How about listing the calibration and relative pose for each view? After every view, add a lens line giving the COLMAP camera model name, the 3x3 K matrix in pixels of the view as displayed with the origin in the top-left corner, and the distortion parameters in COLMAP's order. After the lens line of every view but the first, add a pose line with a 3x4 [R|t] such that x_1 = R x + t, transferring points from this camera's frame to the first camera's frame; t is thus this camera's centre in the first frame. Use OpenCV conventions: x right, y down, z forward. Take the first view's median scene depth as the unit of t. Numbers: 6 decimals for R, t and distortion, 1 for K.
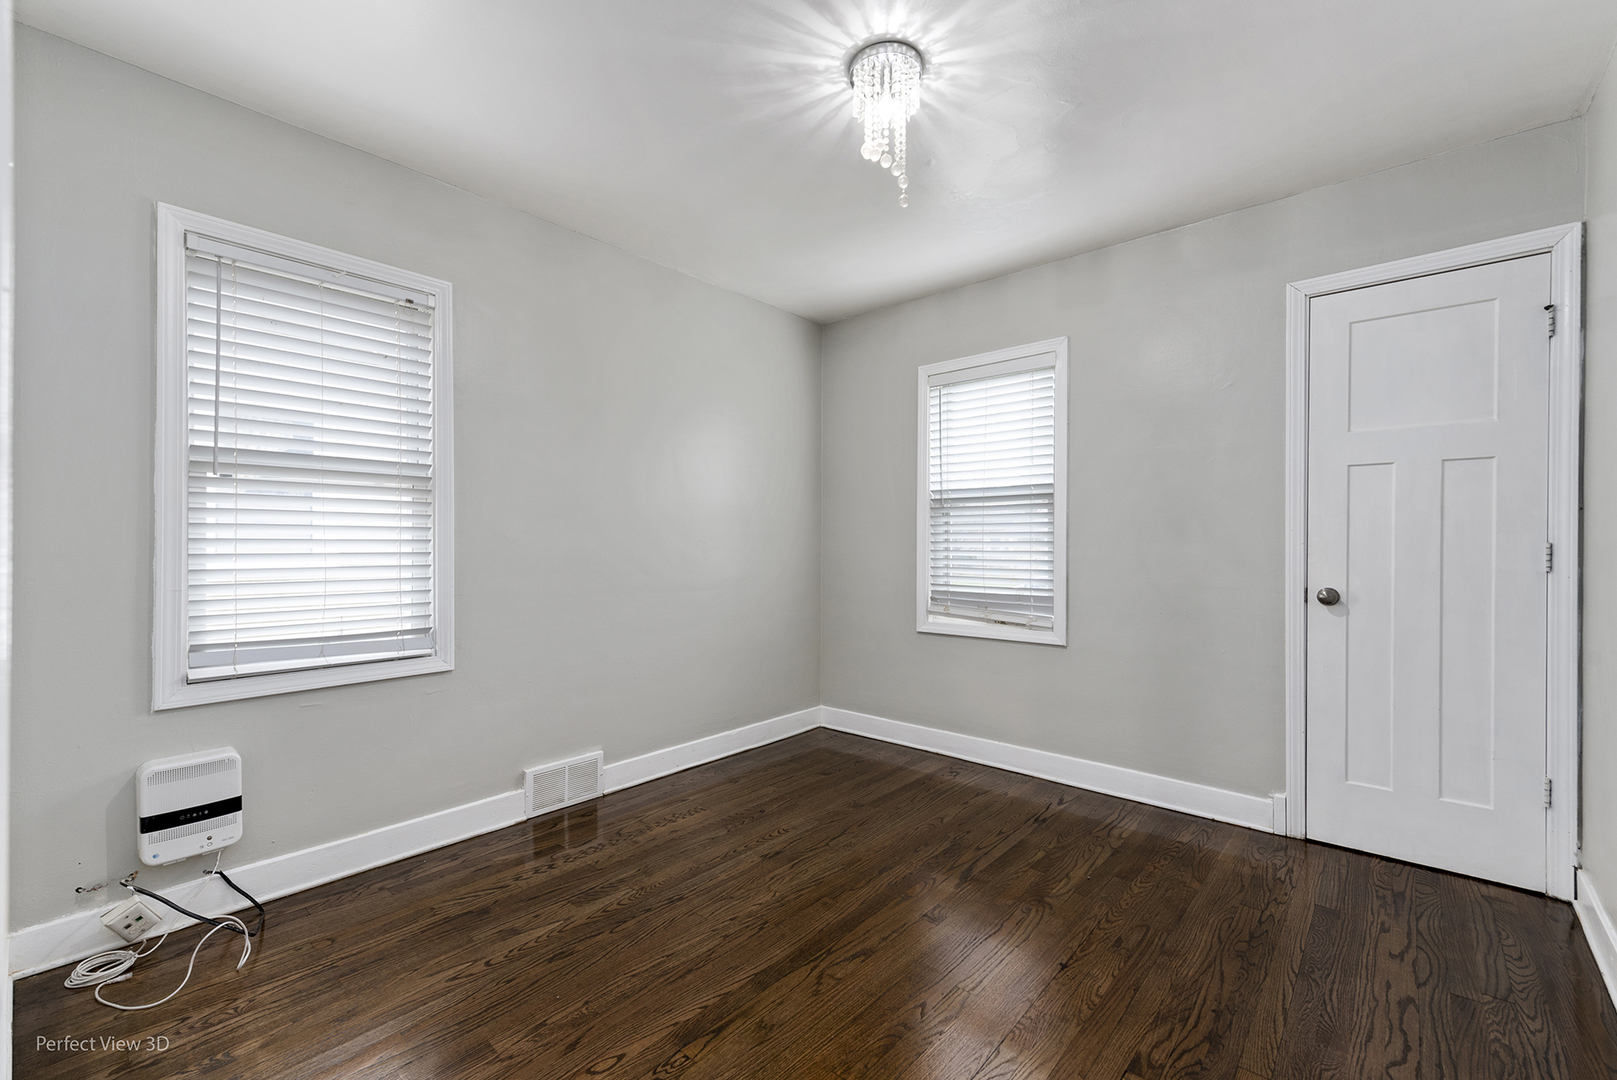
lens RADIAL K [[693.1, 0, 799.4], [0, 693.1, 545.3], [0, 0, 1]] dist [0.018759, -0.000376]
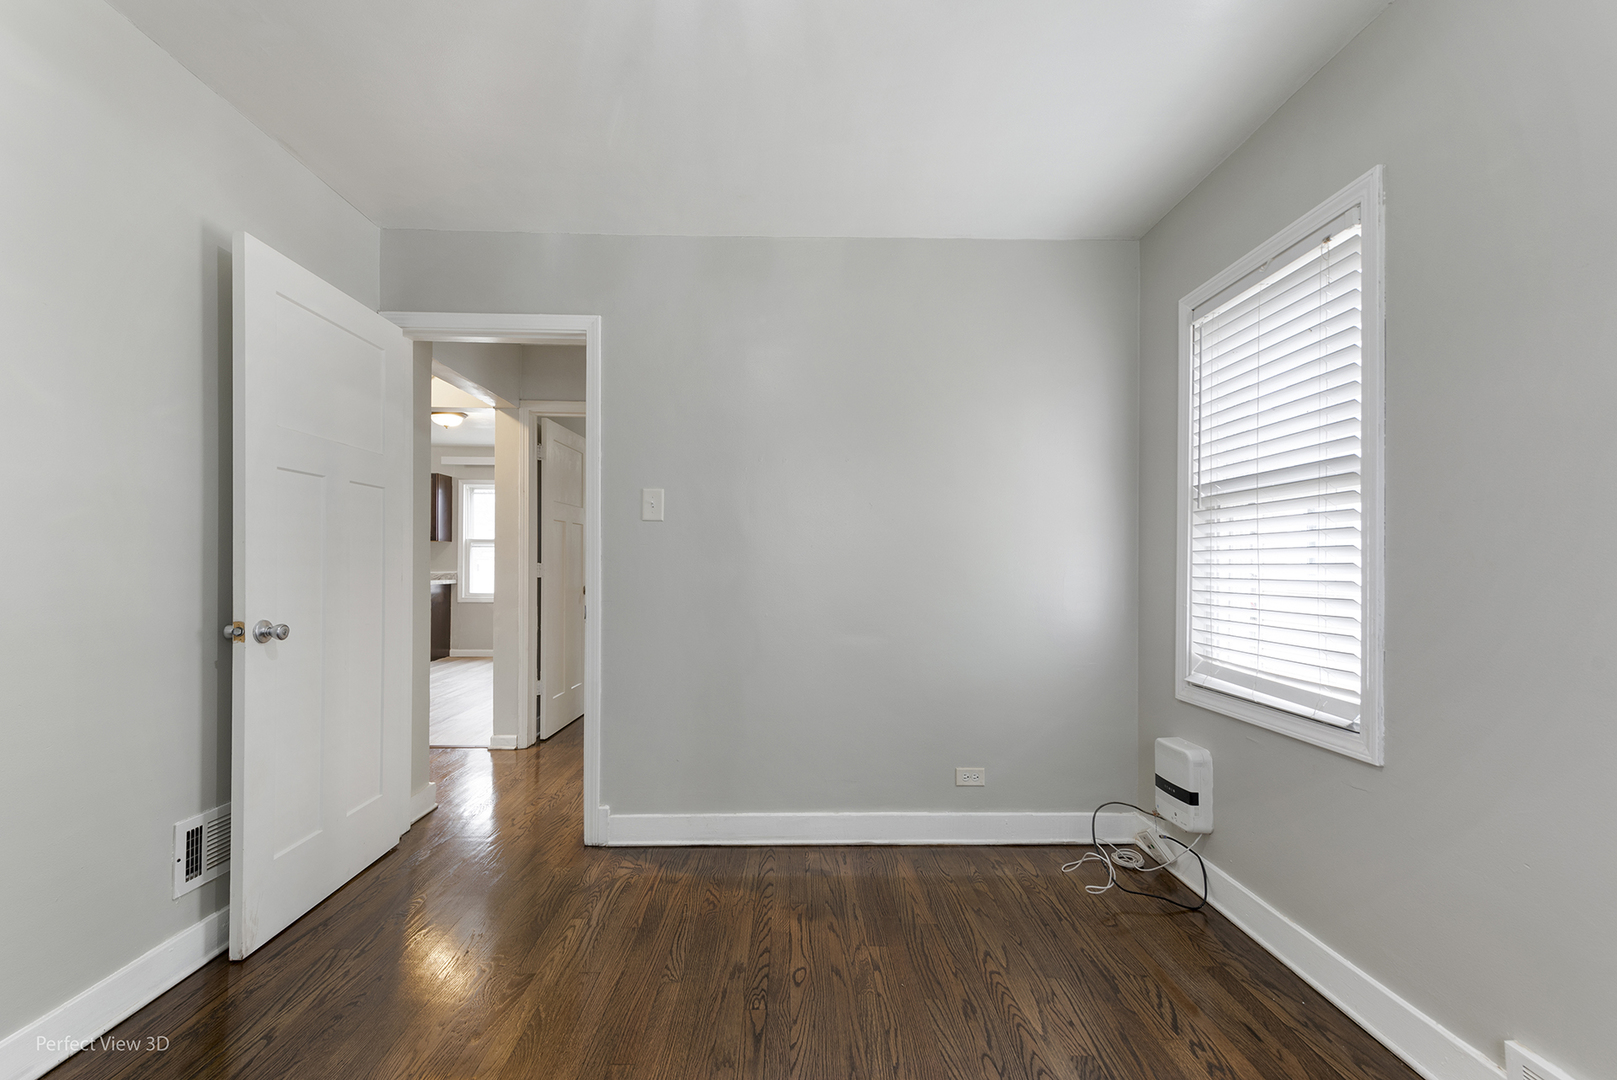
lens RADIAL K [[648.5, 0, 793.7], [0, 648.5, 572.6], [0, 0, 1]] dist [0.011062, -0.002120]
pose [[-0.753997, -0.003786, -0.656867, 0.365478], [-0.003610, 0.999992, -0.001619, 0.007174], [0.656868, 0.001150, -0.754005, 1.346354]]
